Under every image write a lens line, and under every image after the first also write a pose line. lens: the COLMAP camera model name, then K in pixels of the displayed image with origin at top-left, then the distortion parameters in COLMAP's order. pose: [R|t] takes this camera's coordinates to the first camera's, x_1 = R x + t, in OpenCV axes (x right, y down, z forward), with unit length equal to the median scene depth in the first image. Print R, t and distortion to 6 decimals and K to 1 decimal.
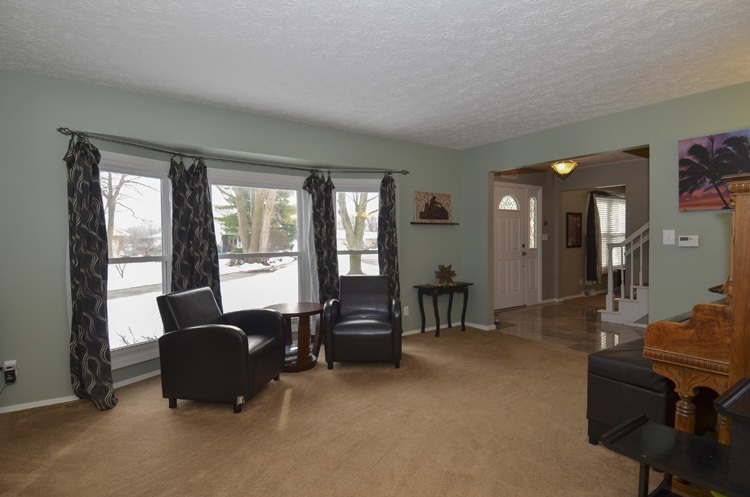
lens RADIAL K [[396.6, 0, 374.7], [0, 396.6, 247.9], [0, 0, 1]] dist [0.016085, -0.007125]
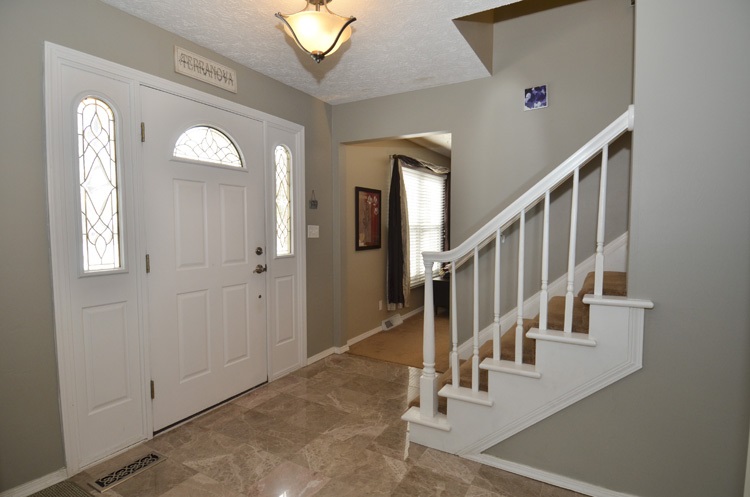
lens RADIAL K [[396.6, 0, 377.4], [0, 396.6, 249.6], [0, 0, 1]] dist [0.016085, -0.007125]
pose [[0.905123, -0.012445, 0.424967, 0.284275], [-0.001089, 0.999500, 0.031587, -0.019950], [-0.425148, -0.029053, 0.904658, 0.503722]]
